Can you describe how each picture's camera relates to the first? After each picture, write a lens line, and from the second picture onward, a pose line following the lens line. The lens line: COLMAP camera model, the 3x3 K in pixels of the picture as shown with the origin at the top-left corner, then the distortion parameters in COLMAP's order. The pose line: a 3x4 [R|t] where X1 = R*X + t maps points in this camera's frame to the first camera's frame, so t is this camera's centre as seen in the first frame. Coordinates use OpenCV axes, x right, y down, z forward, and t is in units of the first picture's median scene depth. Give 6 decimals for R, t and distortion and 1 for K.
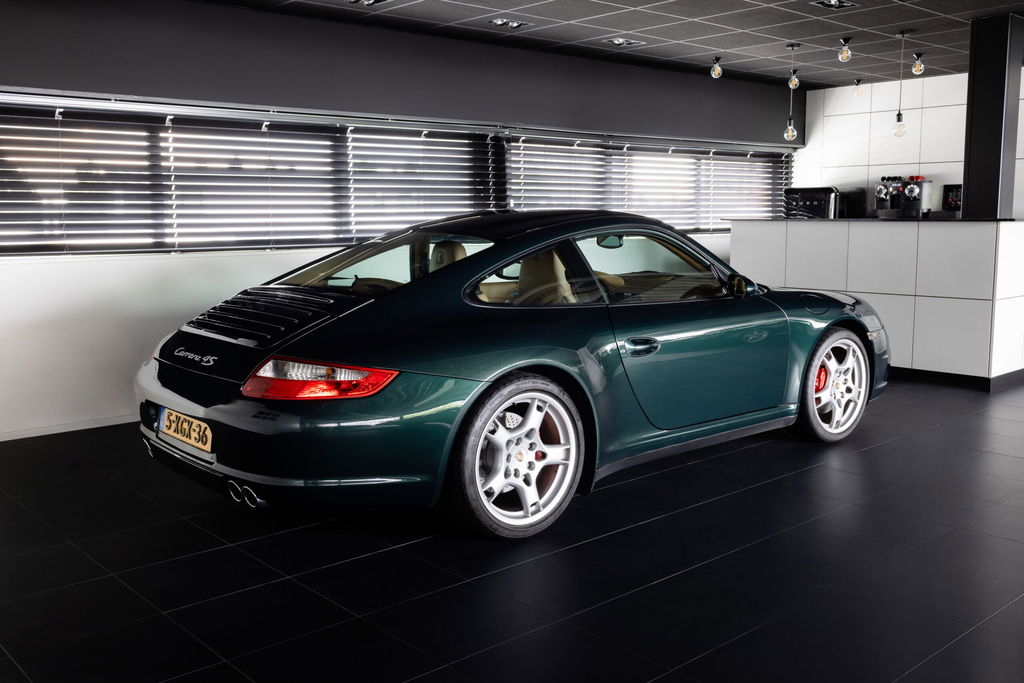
lens RADIAL K [[974.4, 0, 509.0], [0, 974.4, 326.0], [0, 0, 1]] dist [-0.002239, 0.008110]
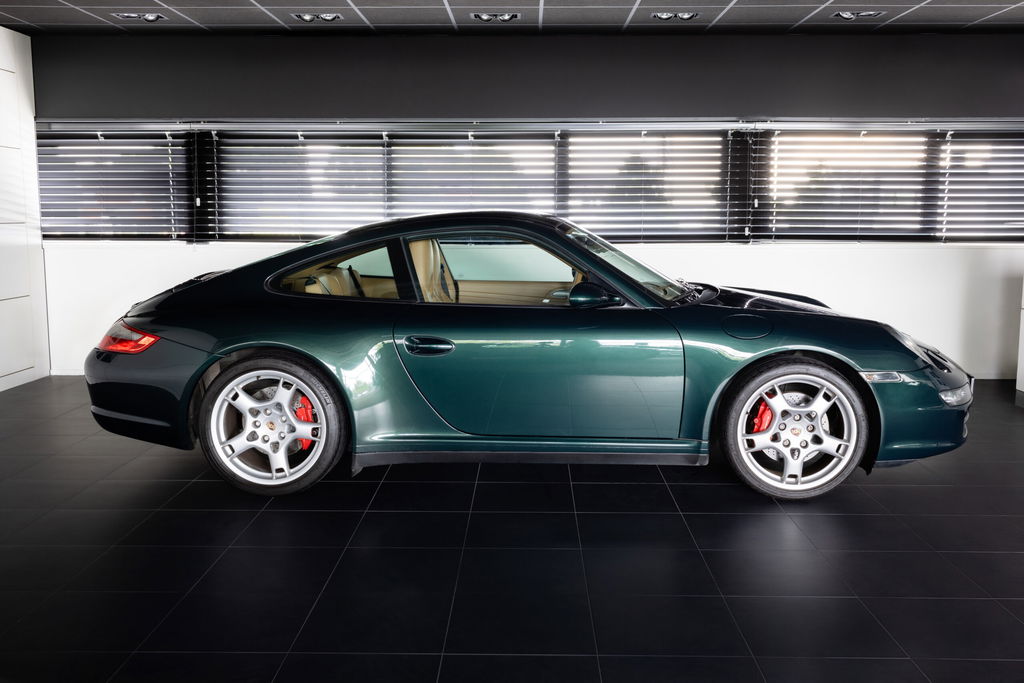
lens RADIAL K [[974.4, 0, 509.0], [0, 974.4, 326.0], [0, 0, 1]] dist [-0.002239, 0.008110]
pose [[0.728352, 0.086846, -0.679677, 0.706584], [-0.084696, 0.995739, 0.036470, -0.035155], [0.679948, 0.031003, 0.732604, 0.245155]]
